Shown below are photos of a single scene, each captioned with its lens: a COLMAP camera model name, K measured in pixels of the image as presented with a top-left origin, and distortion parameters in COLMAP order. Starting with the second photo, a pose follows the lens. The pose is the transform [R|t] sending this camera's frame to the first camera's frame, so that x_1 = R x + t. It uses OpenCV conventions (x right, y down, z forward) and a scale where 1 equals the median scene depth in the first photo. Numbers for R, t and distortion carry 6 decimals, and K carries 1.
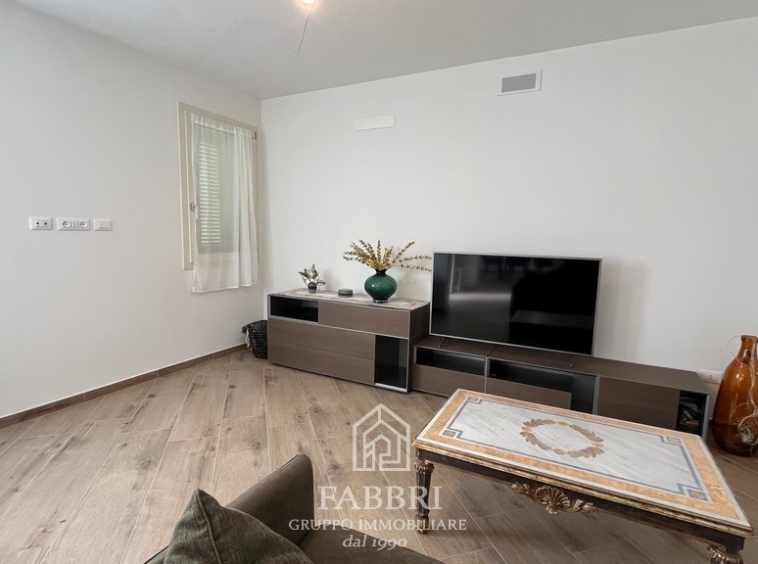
lens RADIAL K [[407.1, 0, 376.7], [0, 407.1, 281.1], [0, 0, 1]] dist [-0.002136, 0.000031]
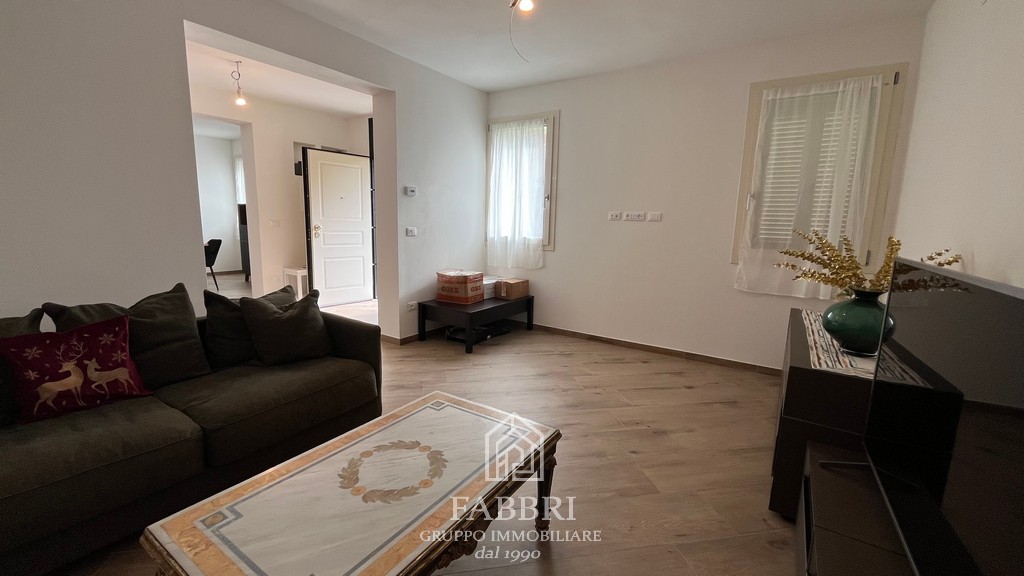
lens RADIAL K [[415.6, 0, 509.6], [0, 415.6, 287.1], [0, 0, 1]] dist [-0.001845, -0.000460]
pose [[-0.104001, 0.136242, -0.985201, 0.631373], [-0.147428, 0.977518, 0.150743, -0.051003], [0.983590, 0.160923, -0.081577, 0.672828]]
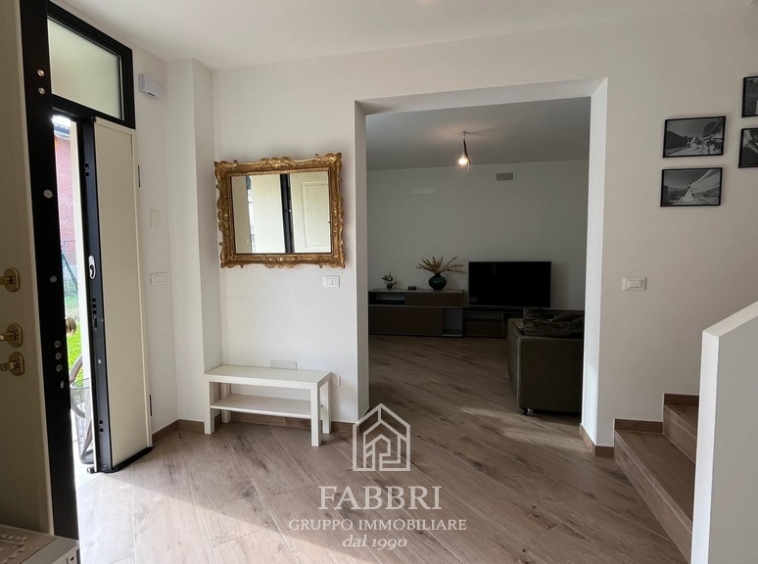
lens RADIAL K [[407.1, 0, 376.7], [0, 407.1, 281.1], [0, 0, 1]] dist [-0.002136, 0.000031]
pose [[0.965573, -0.048442, 0.255583, -0.797240], [0.060716, 0.997339, -0.040349, 0.071931], [-0.252948, 0.054478, 0.965945, -0.753354]]
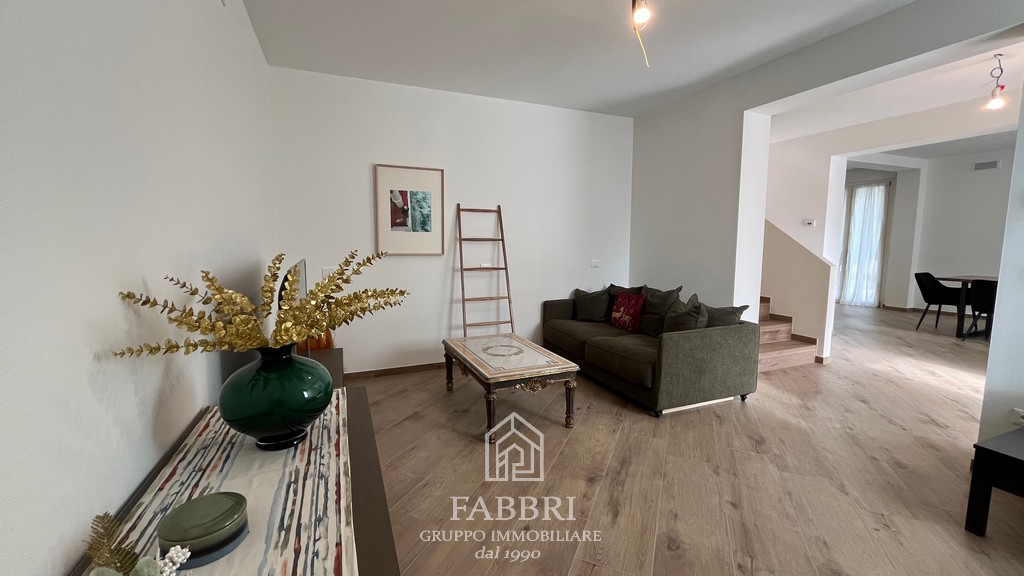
lens RADIAL K [[415.6, 0, 509.6], [0, 415.6, 287.1], [0, 0, 1]] dist [-0.001845, -0.000460]
pose [[-0.765700, -0.090650, 0.636778, -0.380963], [0.062674, 0.974792, 0.214132, -0.147476], [-0.640137, 0.203871, -0.740716, 1.246351]]
